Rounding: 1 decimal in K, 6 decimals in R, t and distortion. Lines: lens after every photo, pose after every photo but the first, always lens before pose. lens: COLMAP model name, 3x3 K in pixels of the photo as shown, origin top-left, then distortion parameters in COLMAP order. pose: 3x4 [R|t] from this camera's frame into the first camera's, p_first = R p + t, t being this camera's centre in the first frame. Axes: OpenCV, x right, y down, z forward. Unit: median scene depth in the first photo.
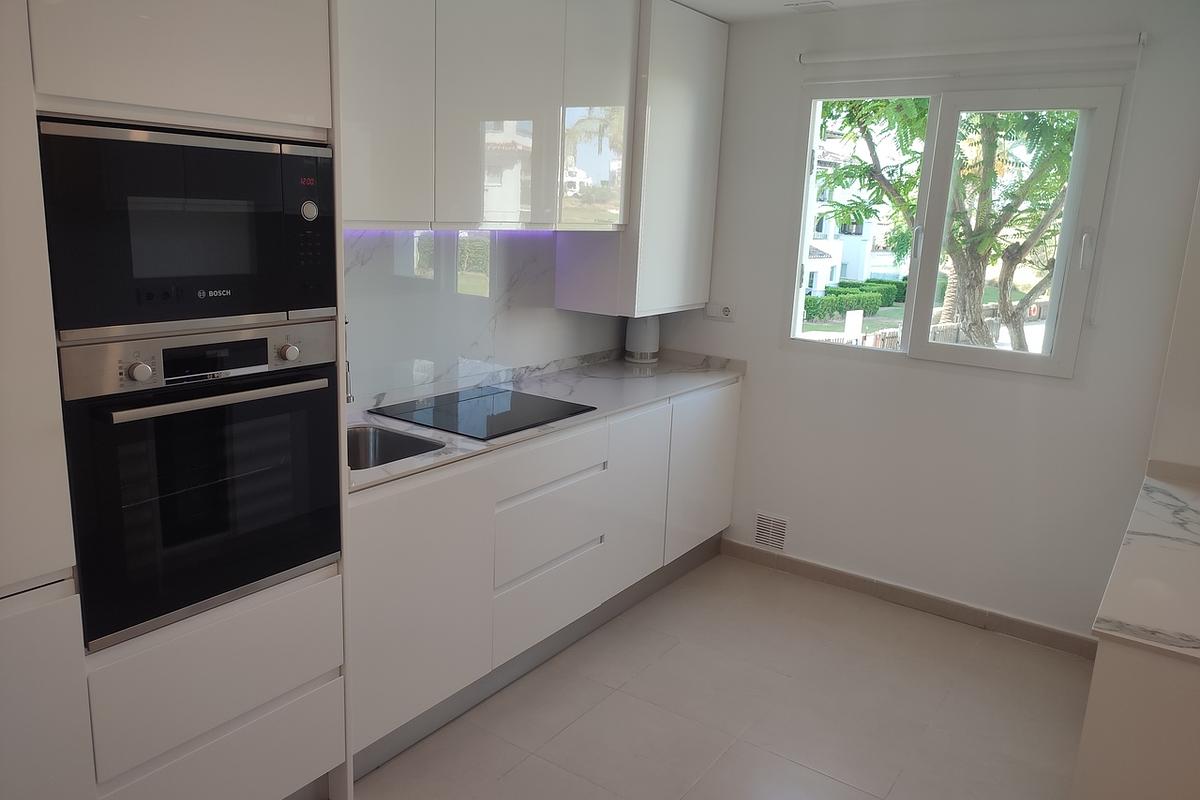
lens RADIAL K [[866.4, 0, 596.8], [0, 866.4, 396.7], [0, 0, 1]] dist [0.007365, 0.000274]
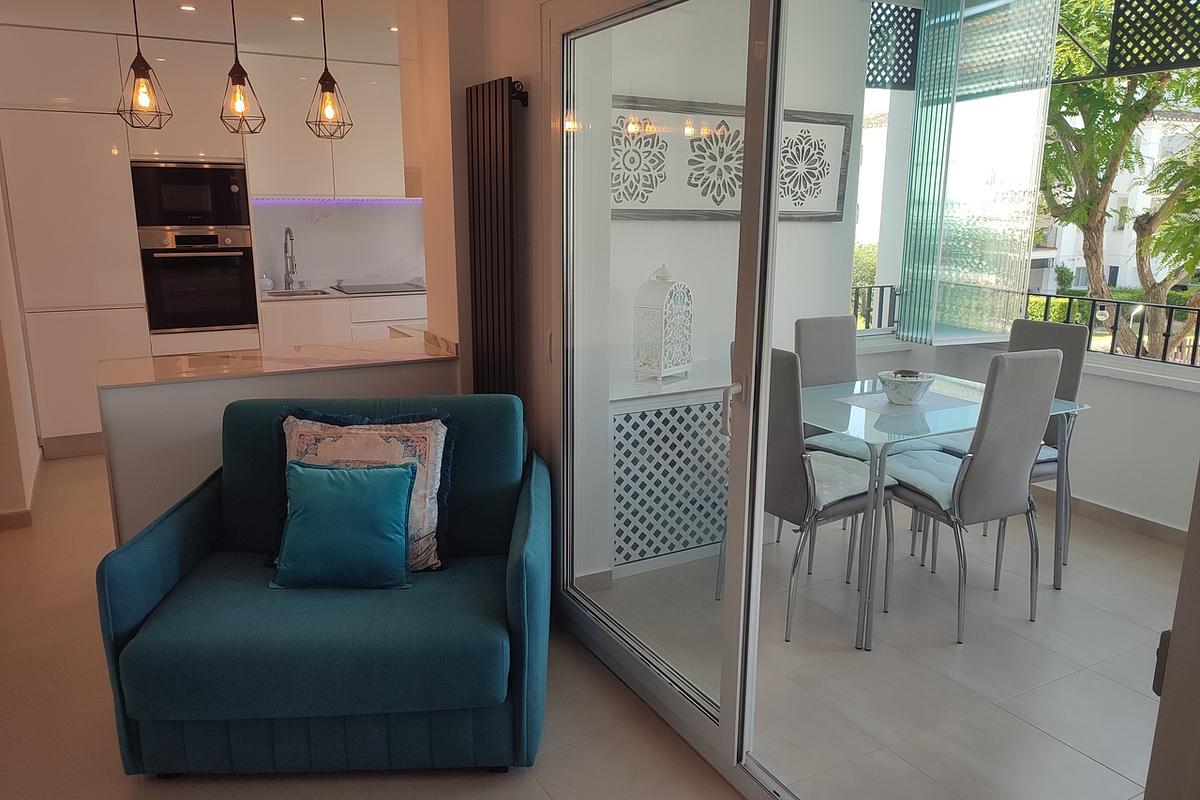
lens RADIAL K [[866.4, 0, 604.3], [0, 866.4, 398.4], [0, 0, 1]] dist [0.007365, 0.000274]
pose [[0.905085, 0.060559, -0.420897, 1.703416], [-0.062040, 0.998022, 0.010186, 0.306414], [0.420682, 0.016893, 0.907051, -0.869234]]
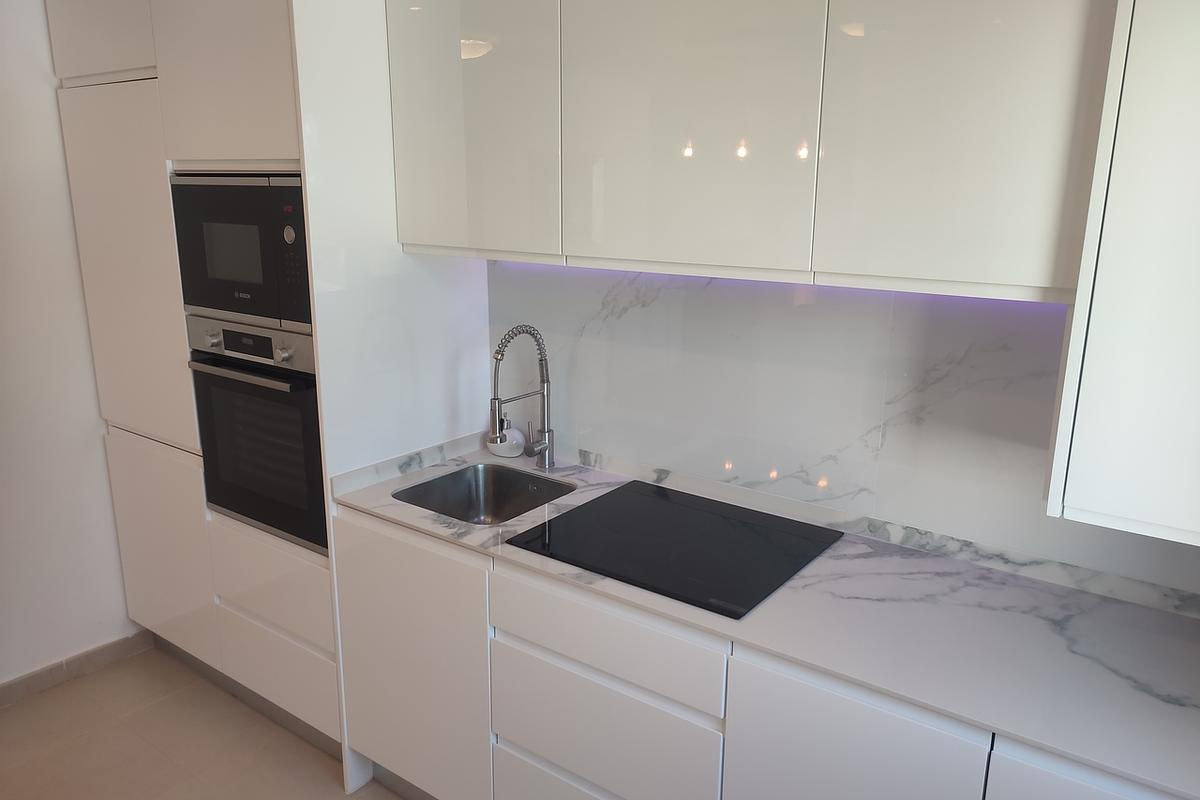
lens RADIAL K [[866.4, 0, 604.7], [0, 866.4, 401.2], [0, 0, 1]] dist [0.007365, 0.000274]
pose [[-0.019603, 0.197097, -0.980188, 0.719417], [-0.226384, 0.954039, 0.196366, -0.287886], [0.973841, 0.225749, 0.025917, 1.268580]]
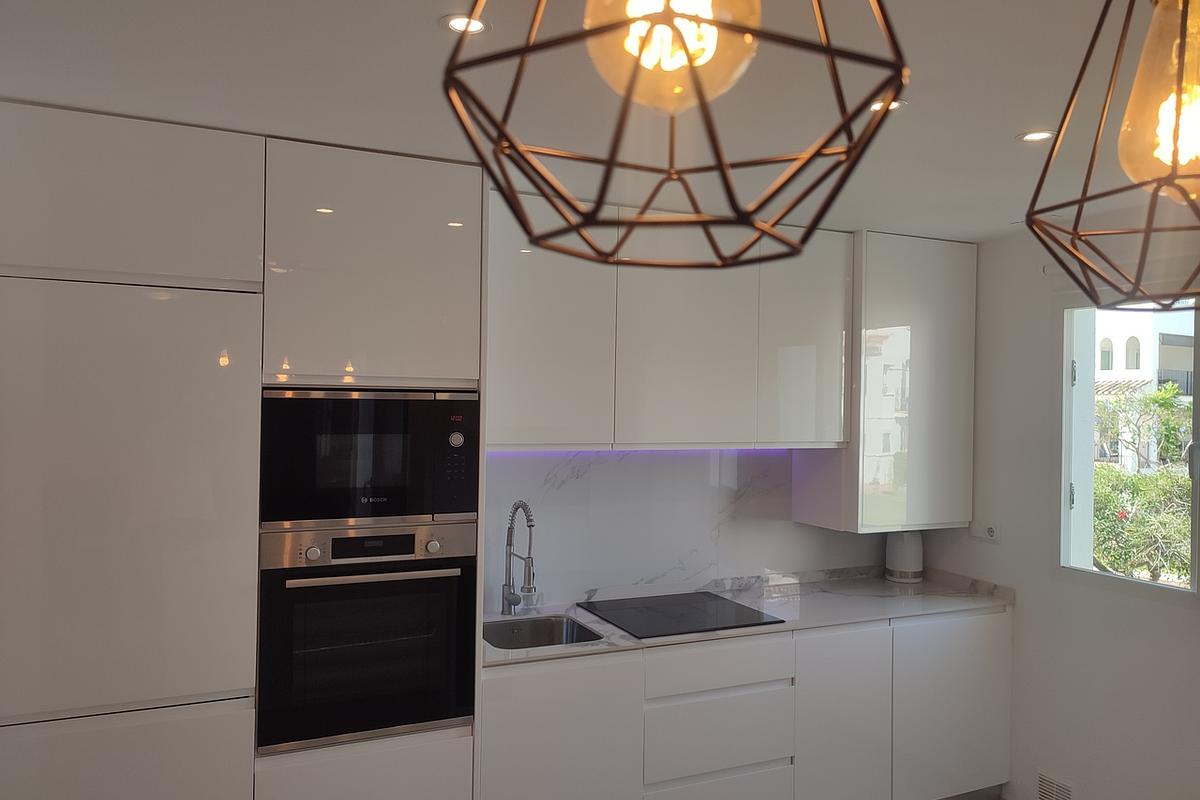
lens RADIAL K [[866.4, 0, 605.2], [0, 866.4, 395.3], [0, 0, 1]] dist [0.007365, 0.000274]
pose [[0.869288, -0.031841, -0.493280, 0.473114], [-0.085557, 0.973169, -0.213592, -0.013724], [0.486845, 0.227877, 0.843240, -0.026944]]
